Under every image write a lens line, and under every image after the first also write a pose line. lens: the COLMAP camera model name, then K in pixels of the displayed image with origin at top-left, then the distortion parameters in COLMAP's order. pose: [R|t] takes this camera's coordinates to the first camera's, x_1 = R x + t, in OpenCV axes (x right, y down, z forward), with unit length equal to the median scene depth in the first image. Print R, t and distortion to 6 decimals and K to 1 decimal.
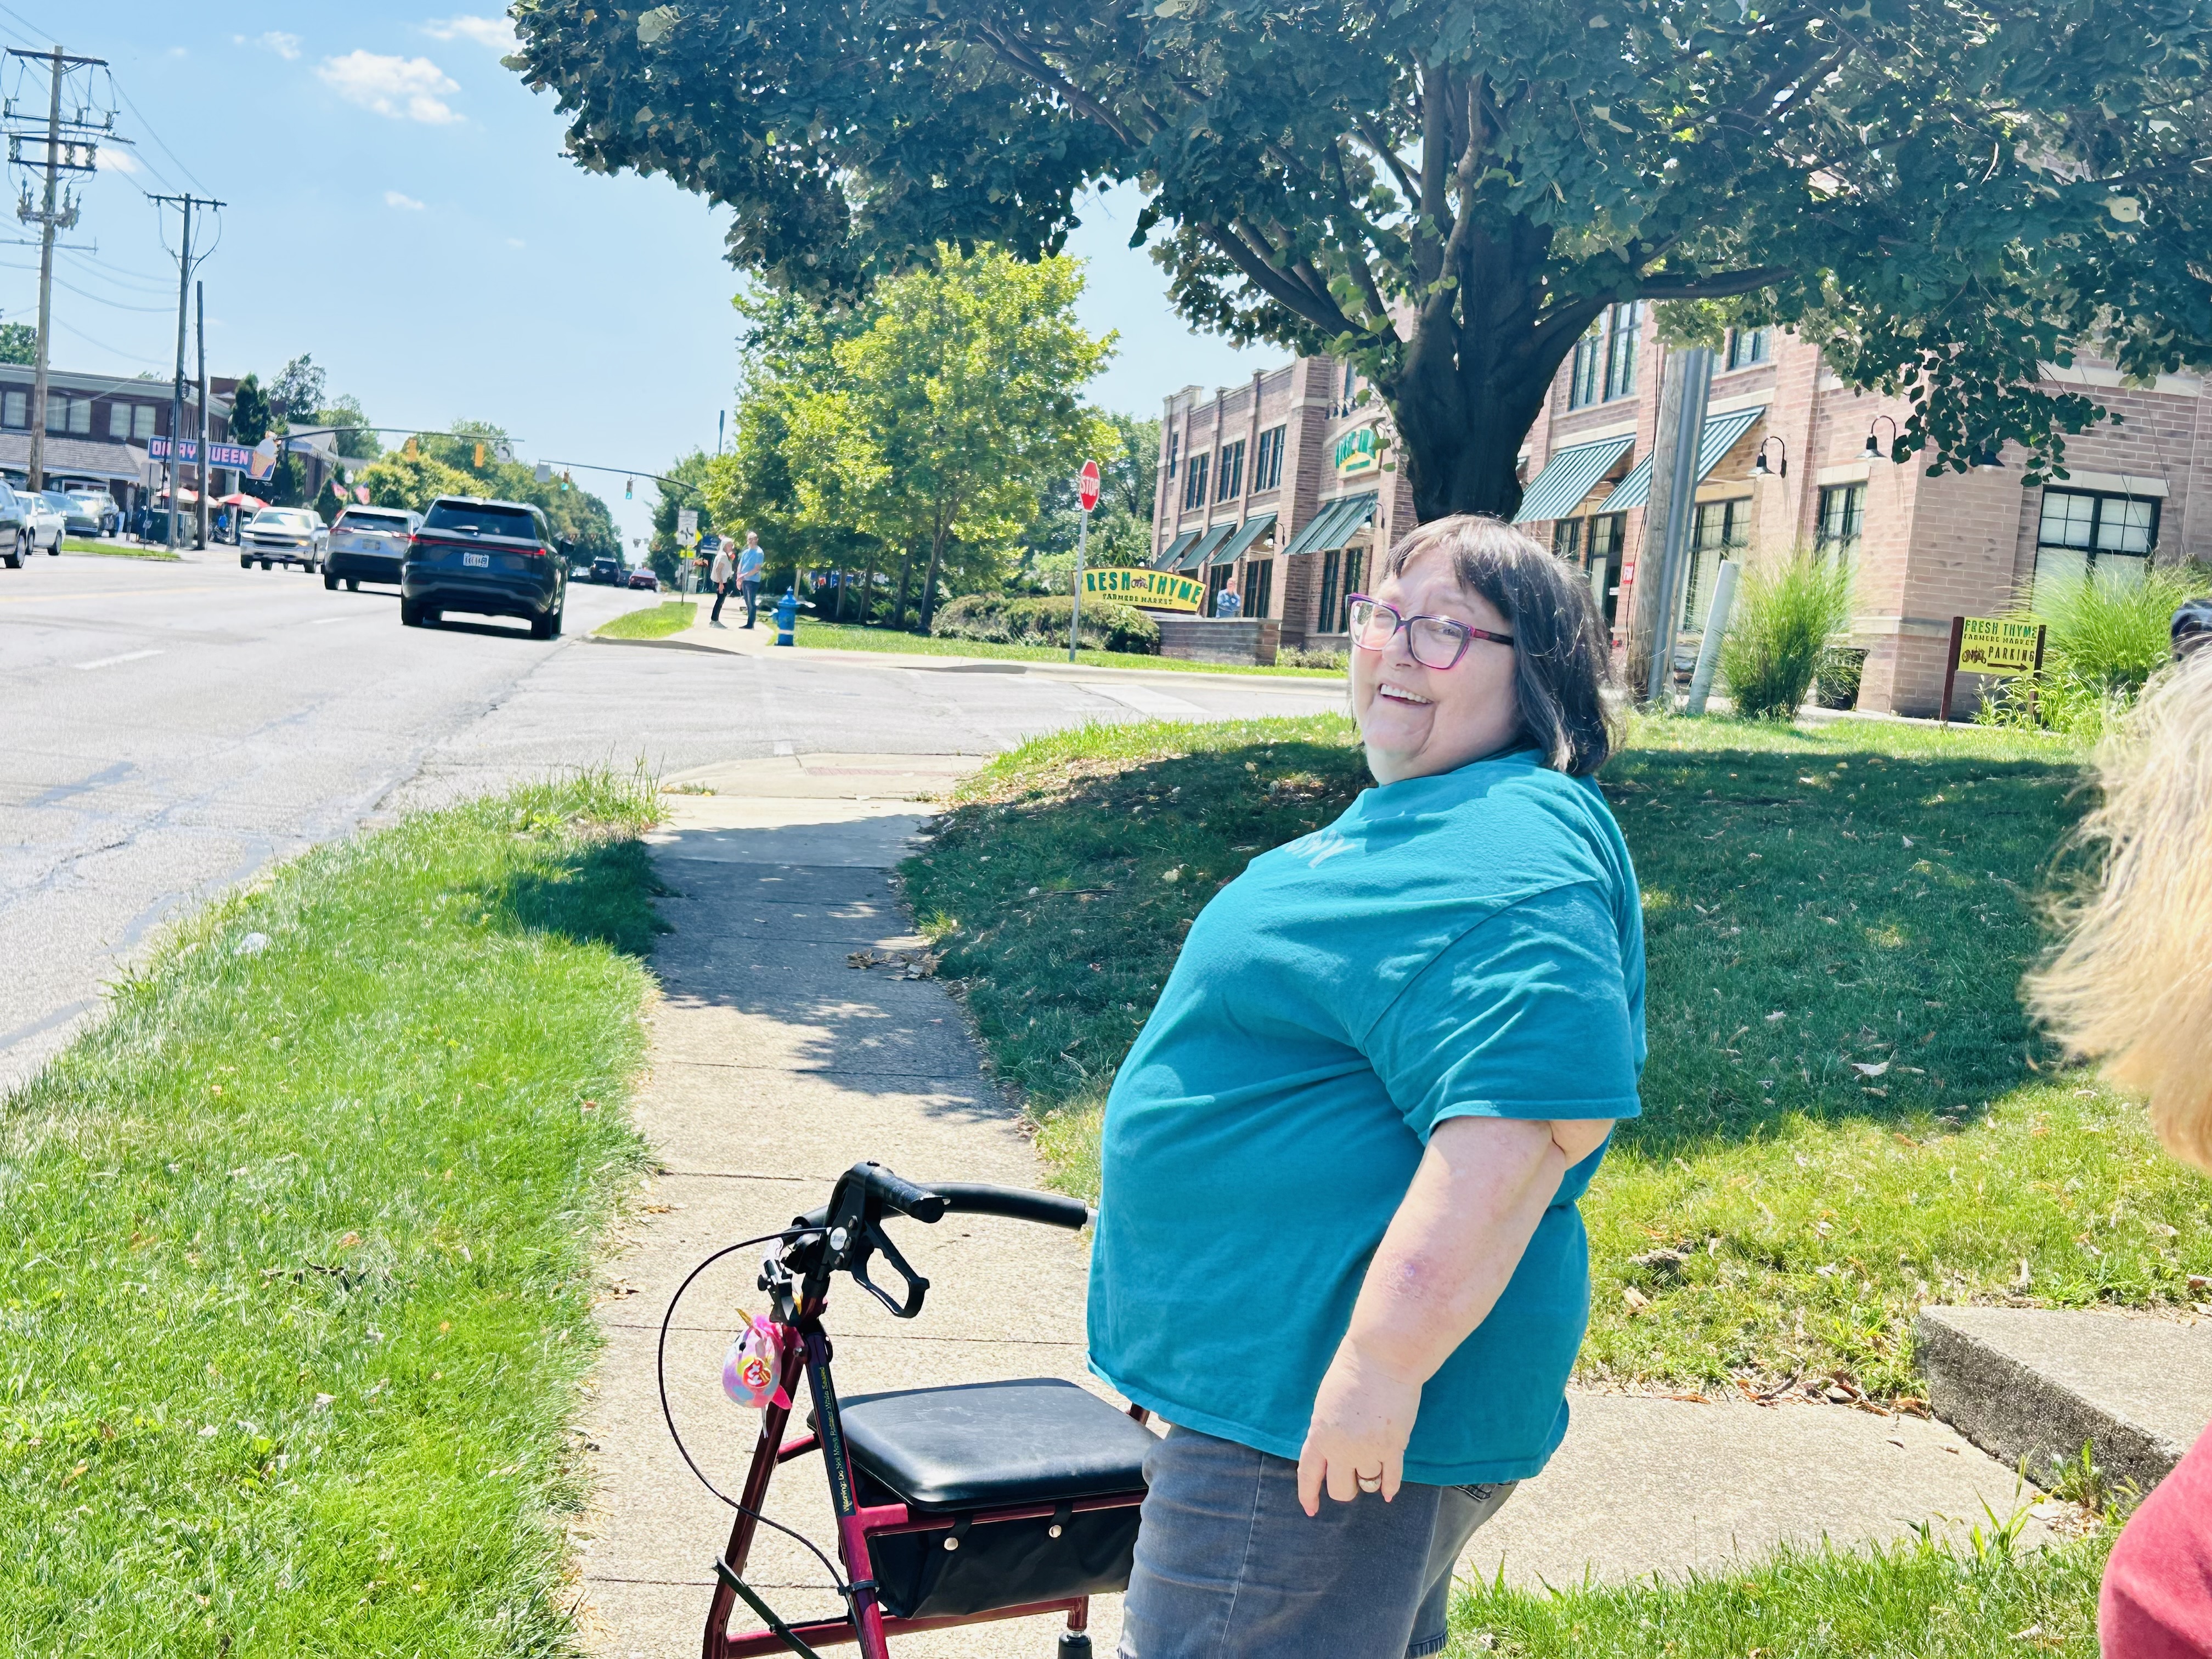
lens RADIAL K [[2723.0, 0, 1106.0], [0, 2723.0, 829.5], [0, 0, 1]] dist [0.106570, -0.008265]
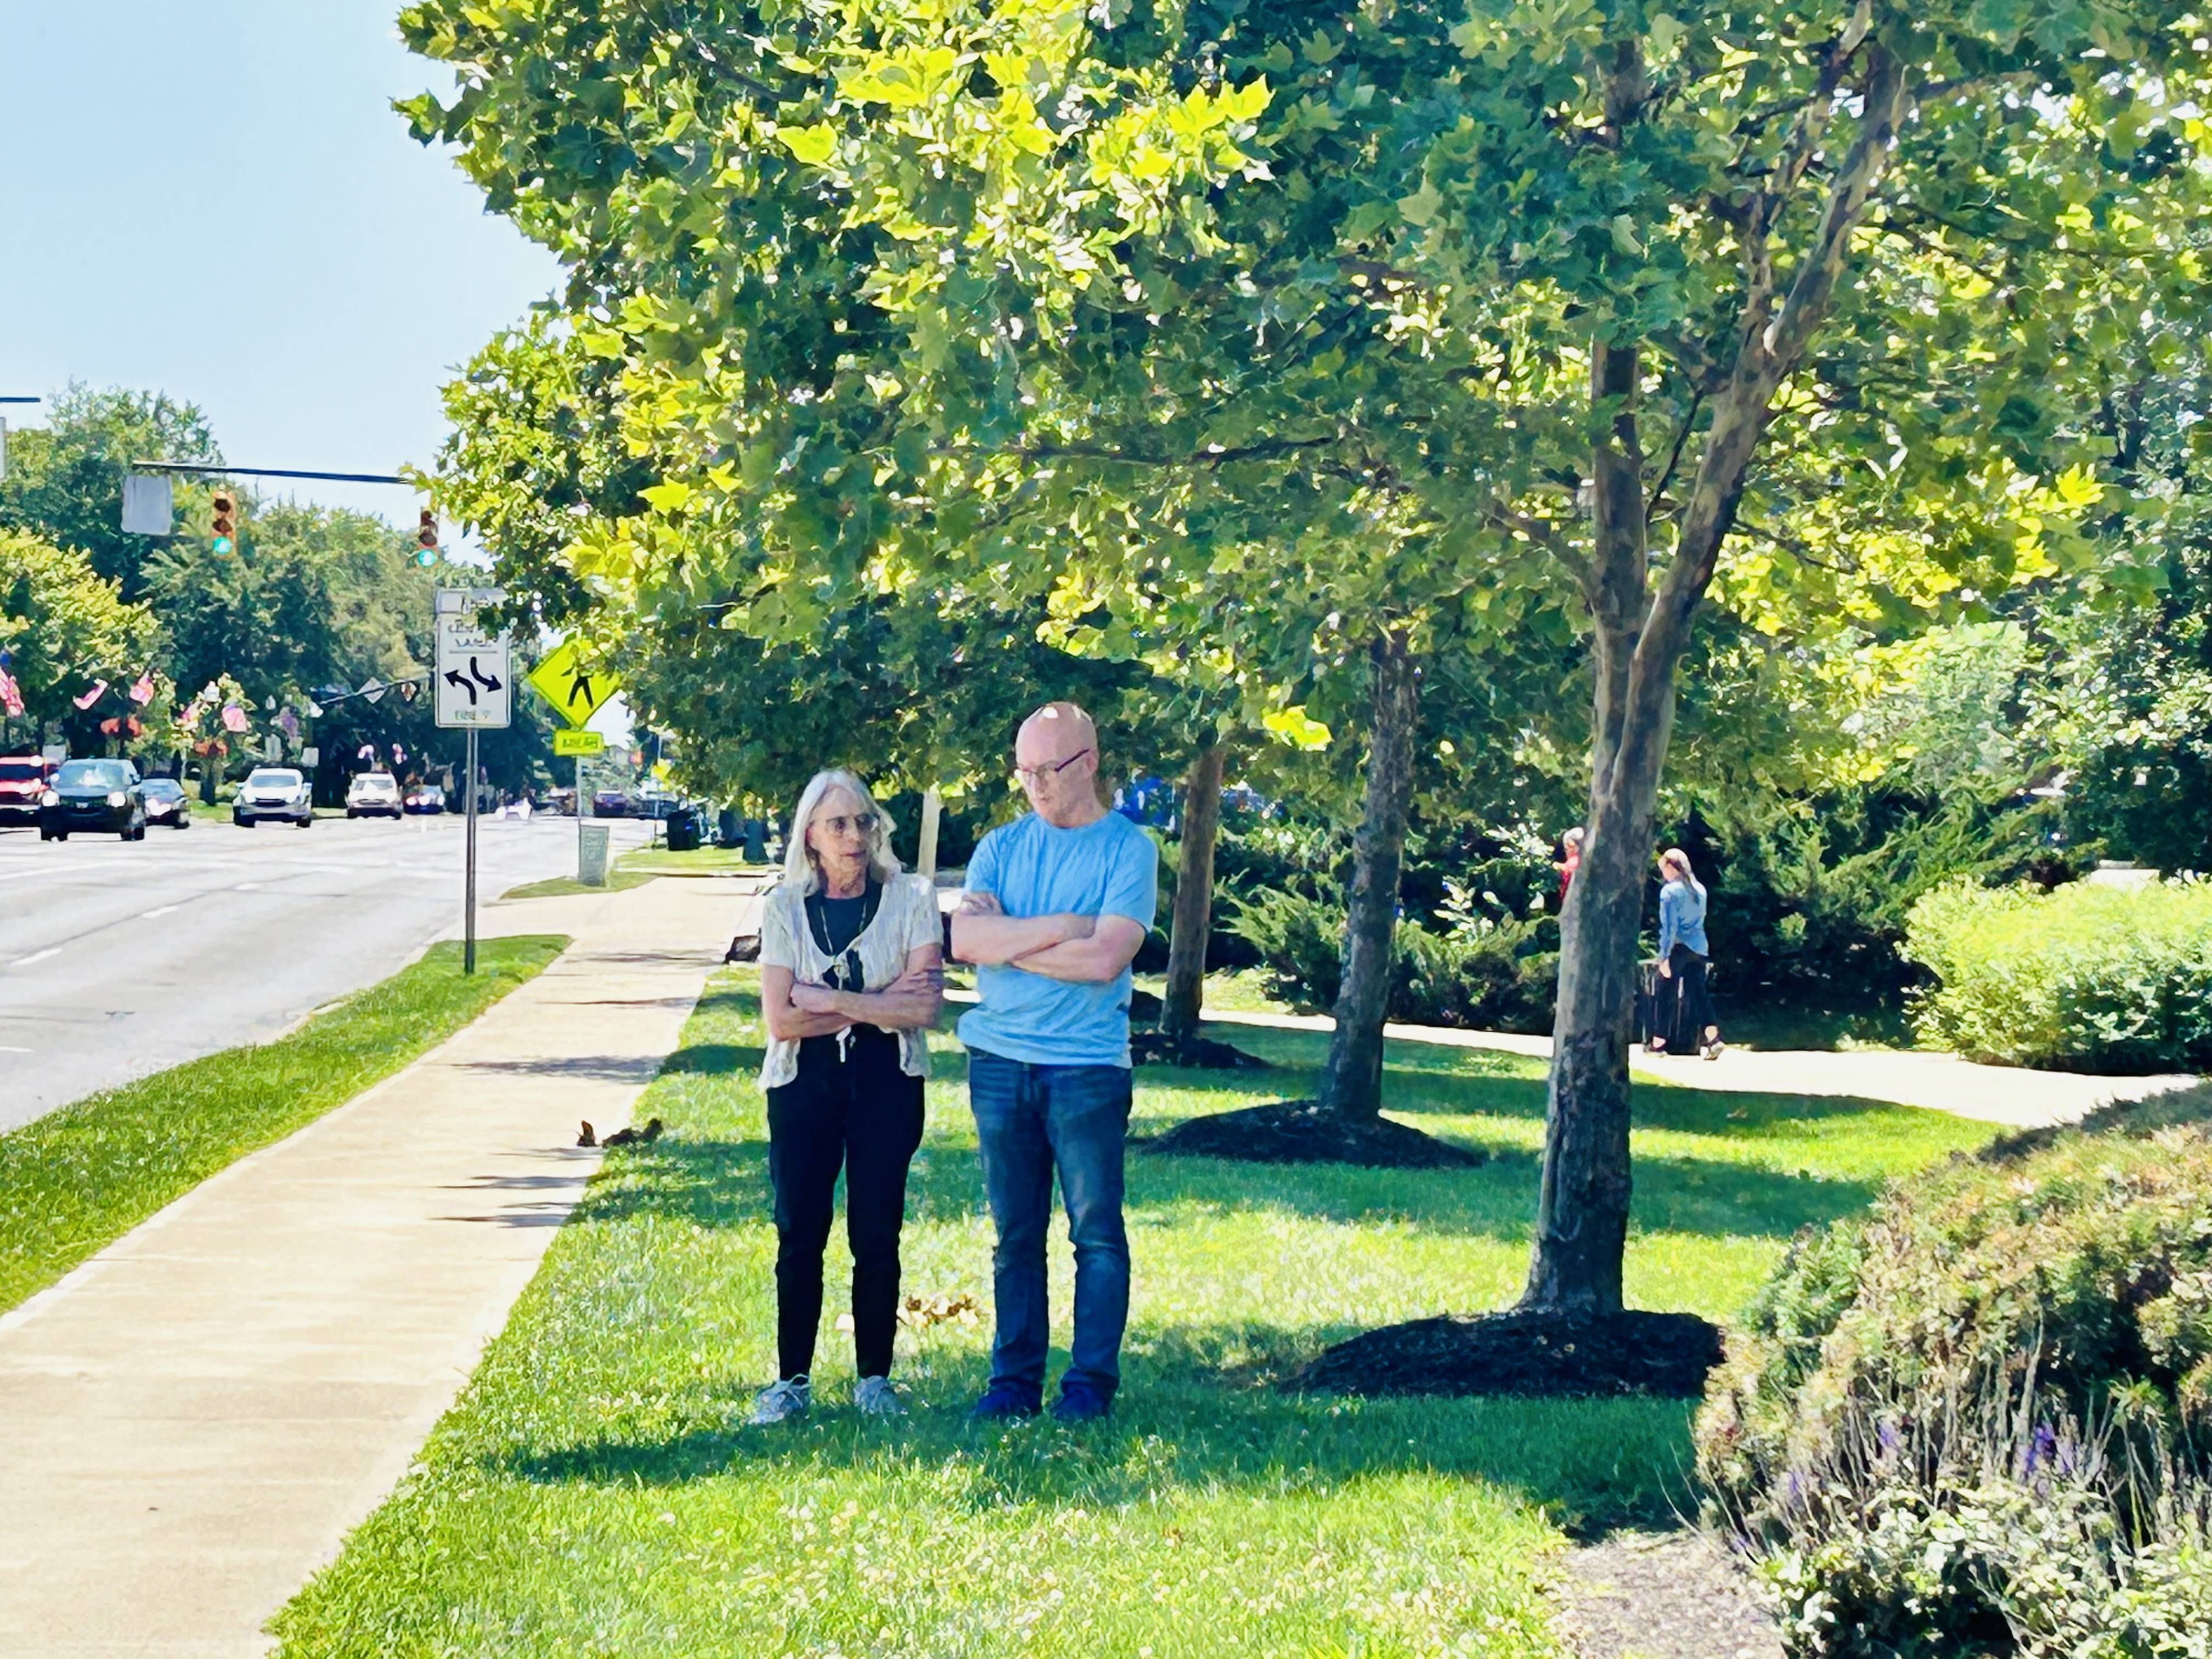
lens RADIAL K [[6942.3, 0, 1106.0], [0, 6942.3, 829.5], [0, 0, 1]] dist [-0.062315, -0.370720]
pose [[0.992016, -0.068133, -0.106125, -0.033411], [0.059970, 0.995124, -0.078304, -0.047466], [0.110943, 0.071315, 0.991265, 0.431479]]
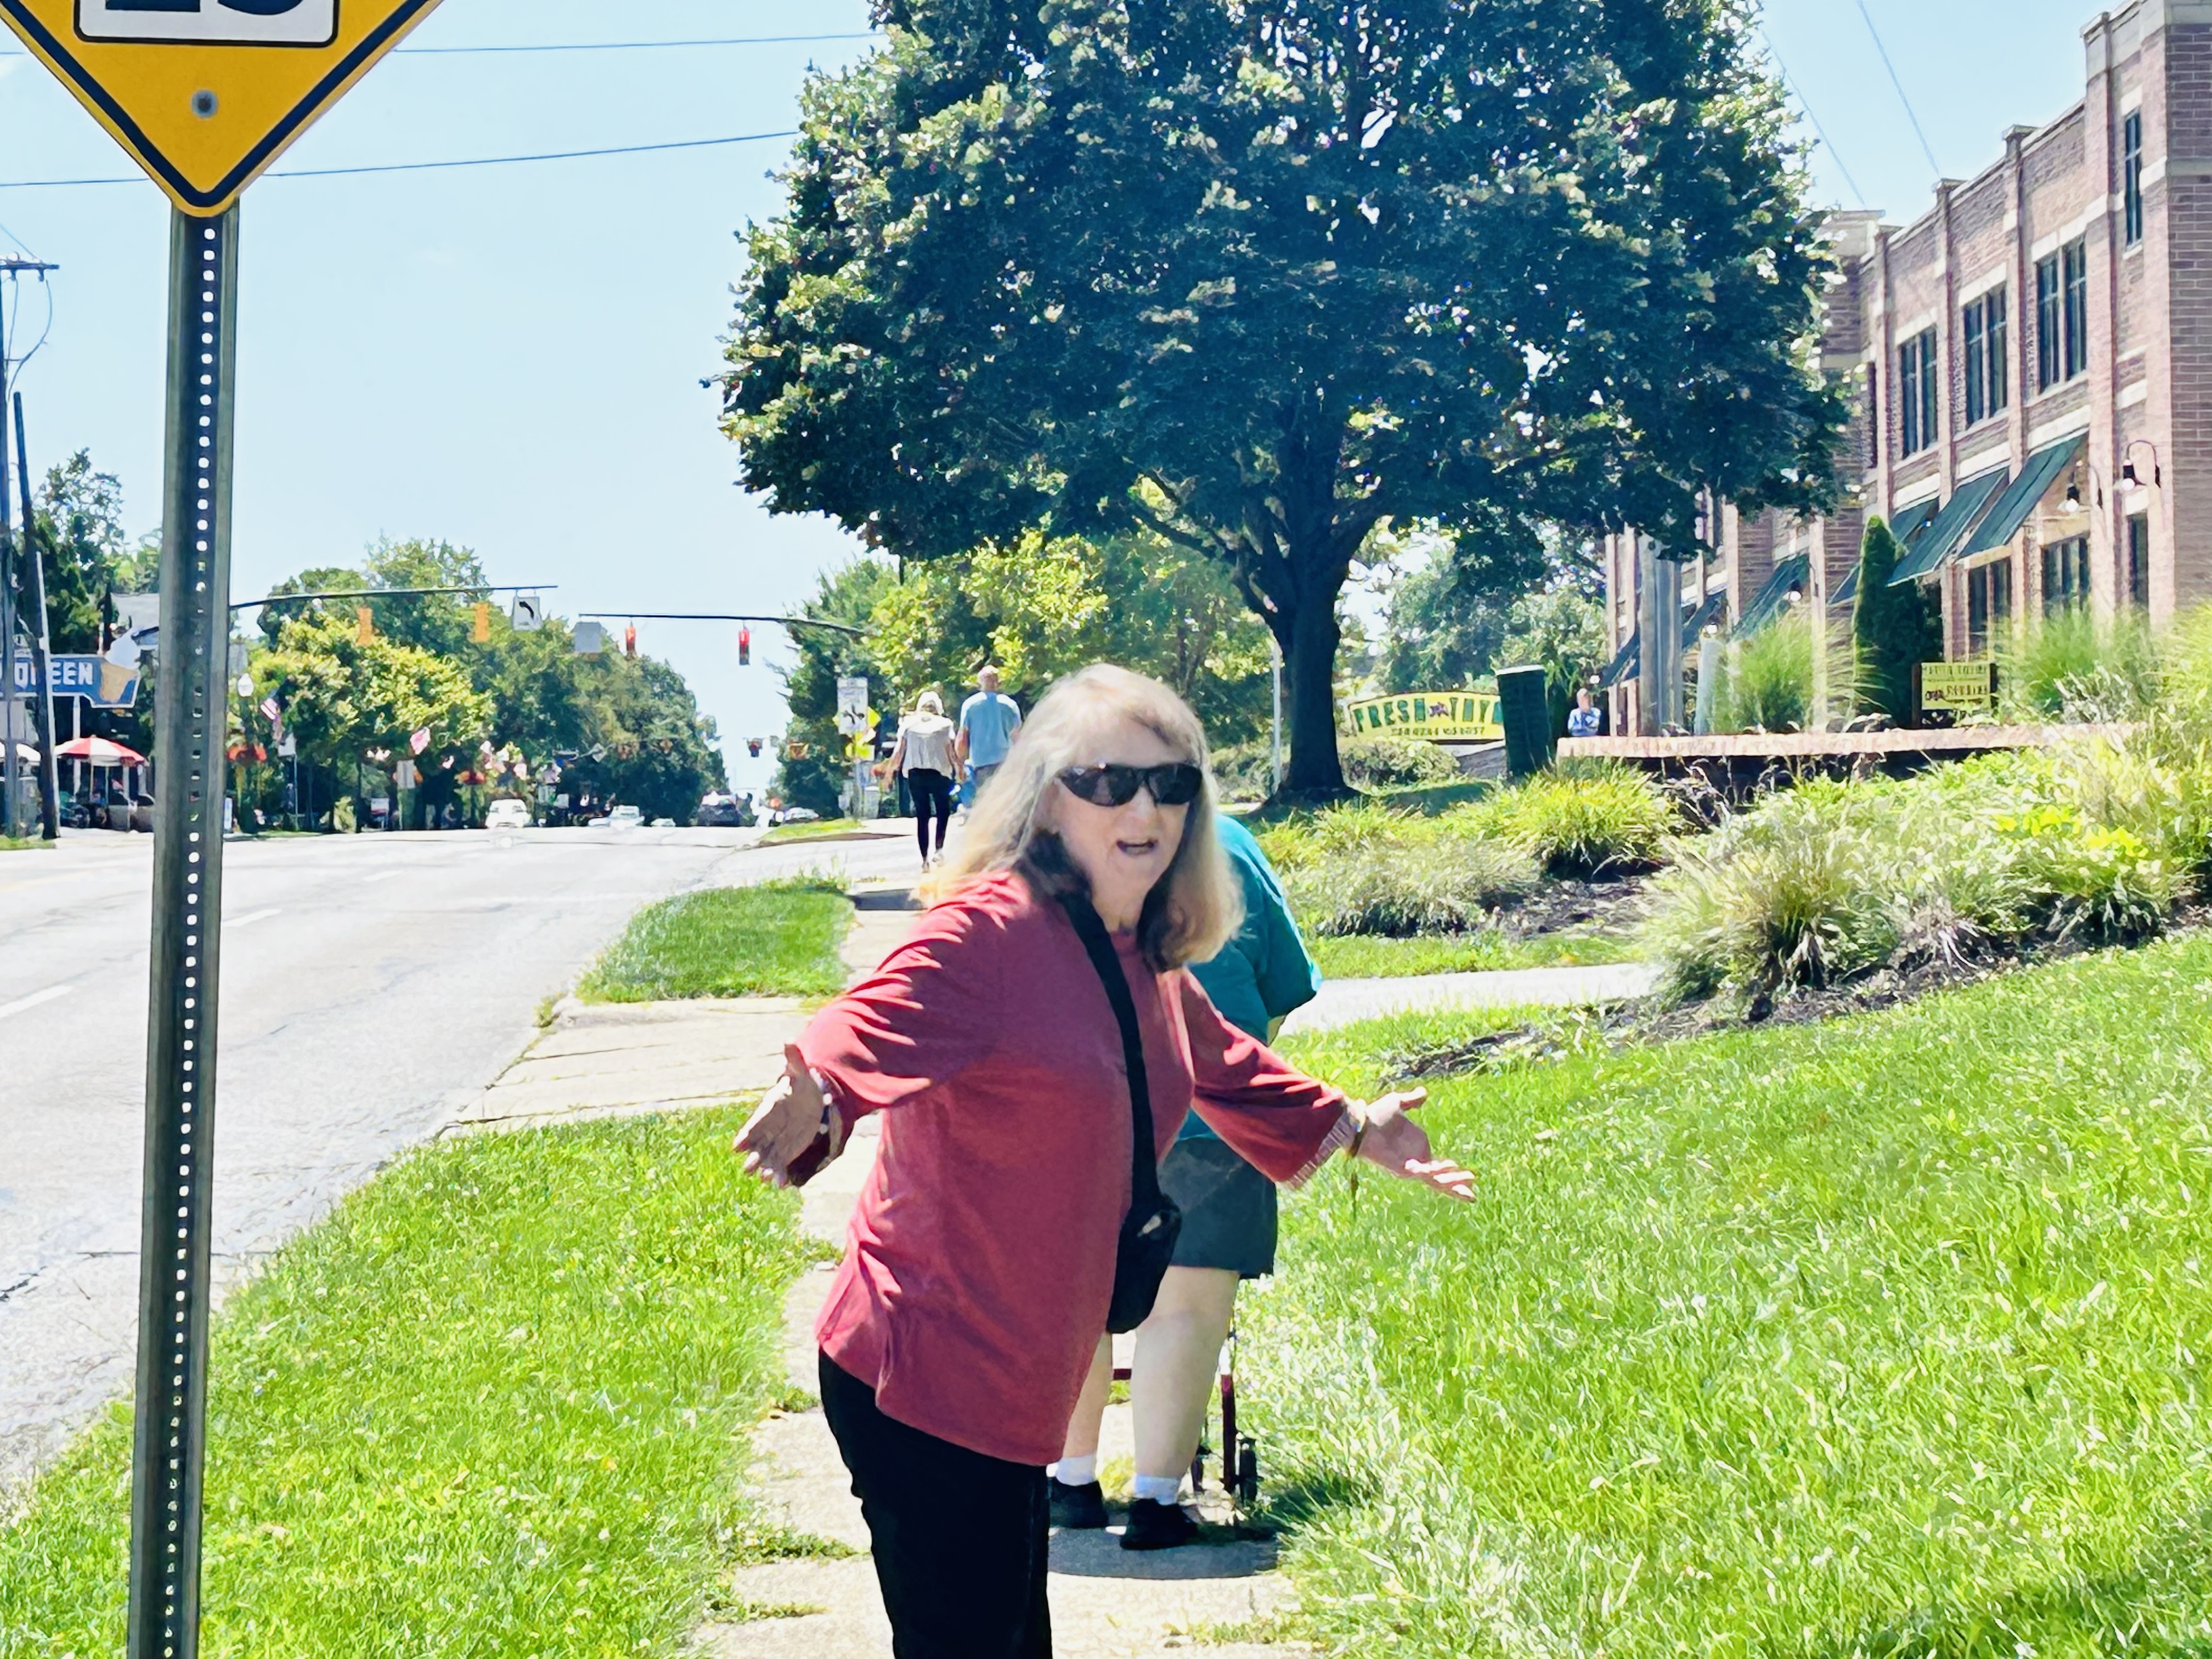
lens RADIAL K [[6469.7, 0, 1106.0], [0, 6469.7, 829.5], [0, 0, 1]] dist [0.288973, -1.201279]
pose [[0.987357, -0.109871, -0.114255, 0.079179], [0.100407, 0.991262, -0.085548, 0.056735], [0.122655, 0.072994, 0.989761, -0.516469]]
